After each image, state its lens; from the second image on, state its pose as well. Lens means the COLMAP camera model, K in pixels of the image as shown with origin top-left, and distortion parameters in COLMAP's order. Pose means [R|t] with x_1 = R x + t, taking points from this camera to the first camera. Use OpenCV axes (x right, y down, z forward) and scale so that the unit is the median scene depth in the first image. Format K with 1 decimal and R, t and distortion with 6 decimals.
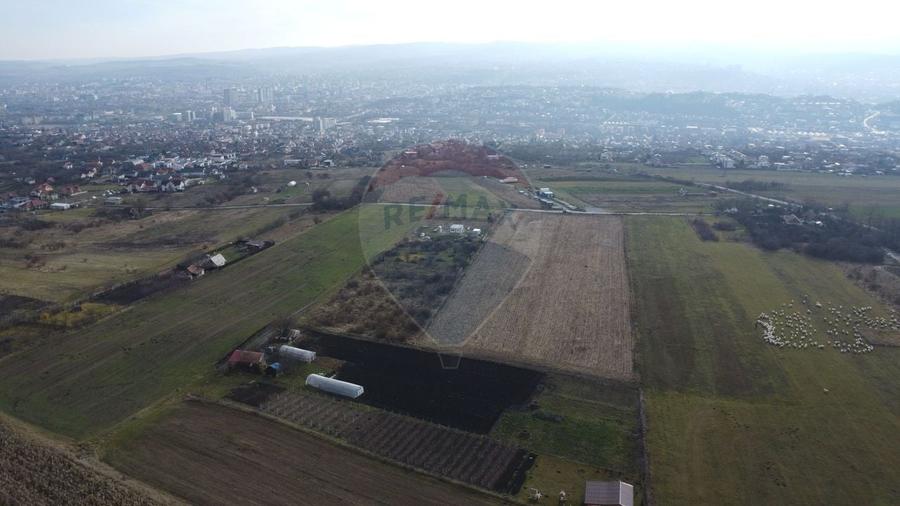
lens RADIAL K [[665.1, 0, 444.9], [0, 665.1, 253.6], [0, 0, 1]] dist [-0.019786, -0.012311]
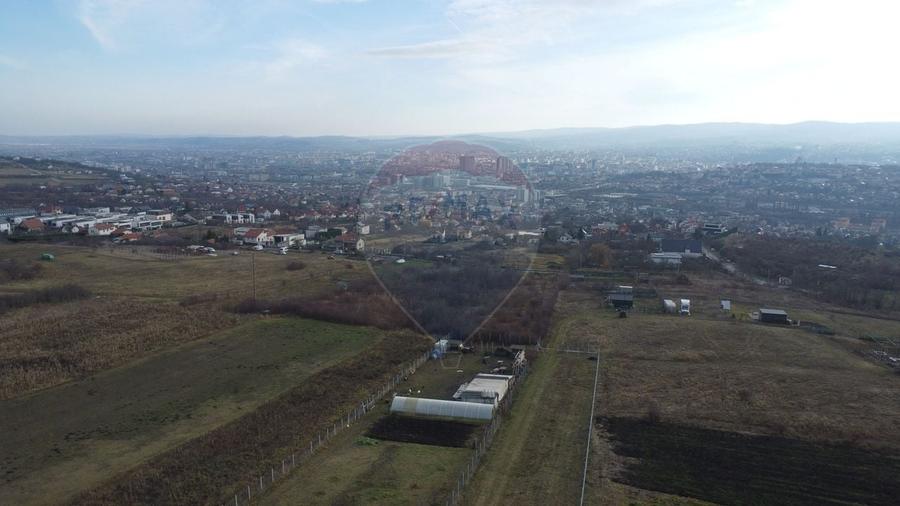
lens RADIAL K [[665.1, 0, 447.5], [0, 665.1, 252.9], [0, 0, 1]] dist [-0.019786, -0.012311]
pose [[0.912612, 0.082639, -0.400388, 0.043730], [-0.130125, 0.987140, -0.092852, -0.035969], [0.387566, 0.136839, 0.911629, 0.221370]]
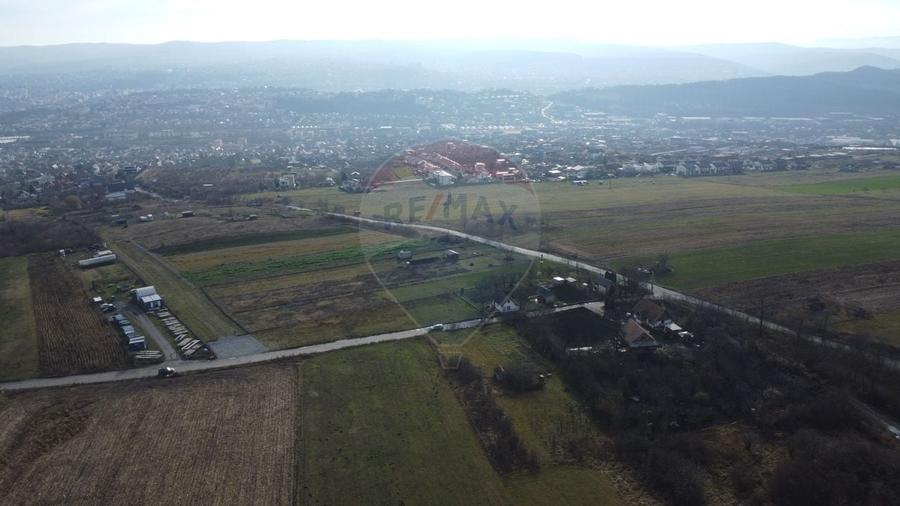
lens RADIAL K [[665.1, 0, 445.3], [0, 665.1, 247.0], [0, 0, 1]] dist [-0.019786, -0.012311]
pose [[0.902197, -0.124544, 0.412952, 0.035293], [0.129321, 0.991466, 0.016484, -0.025093], [-0.411481, 0.038531, 0.910604, 0.106057]]
